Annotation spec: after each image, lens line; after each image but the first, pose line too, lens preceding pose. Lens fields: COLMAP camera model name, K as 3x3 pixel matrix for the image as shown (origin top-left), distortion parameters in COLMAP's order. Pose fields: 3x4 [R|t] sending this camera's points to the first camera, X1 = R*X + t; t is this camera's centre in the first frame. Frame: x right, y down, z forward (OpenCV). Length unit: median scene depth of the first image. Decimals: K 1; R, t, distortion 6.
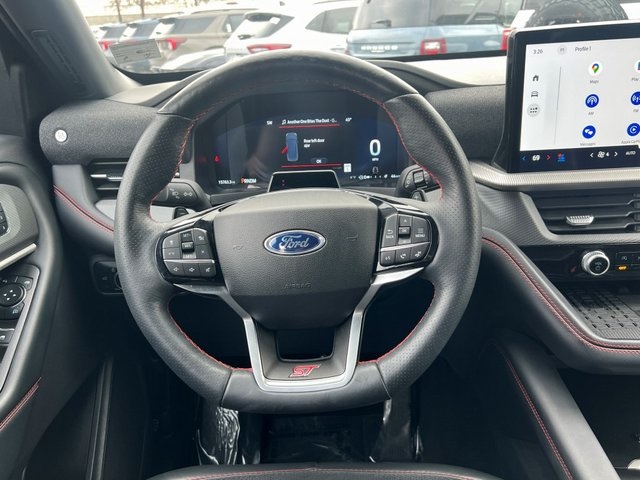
lens RADIAL K [[535.8, 0, 326.7], [0, 535.8, 229.1], [0, 0, 1]] dist [0.044285, -0.013988]
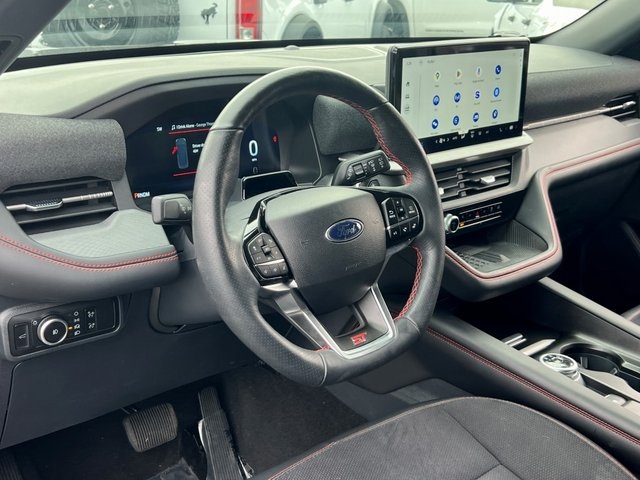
lens RADIAL K [[799.4, 0, 318.8], [0, 799.4, 240.1], [0, 0, 1]] dist [0.086920, 0.000000]
pose [[0.730736, -0.148186, 0.666382, -1.031706], [0.162476, 0.985858, 0.041061, -0.029259], [-0.663043, 0.078266, 0.744479, -0.221049]]
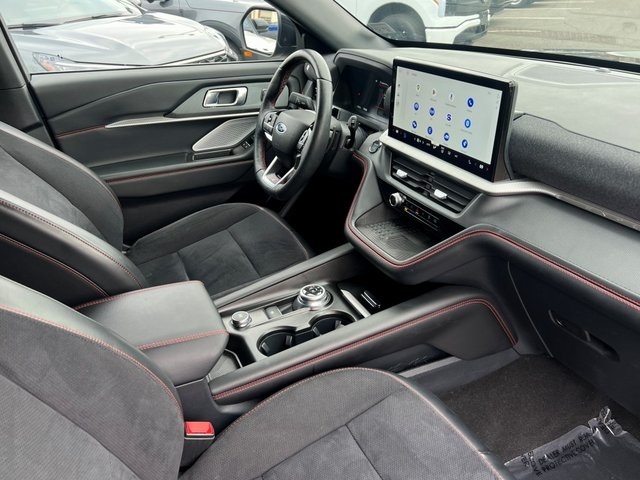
lens RADIAL K [[535.8, 0, 319.4], [0, 535.8, 241.8], [0, 0, 1]] dist [0.044285, -0.013988]
pose [[0.438093, 0.444877, -0.781127, 1.821045], [-0.308599, 0.890574, 0.334134, -0.320589], [0.844299, 0.094673, 0.527443, -0.105048]]
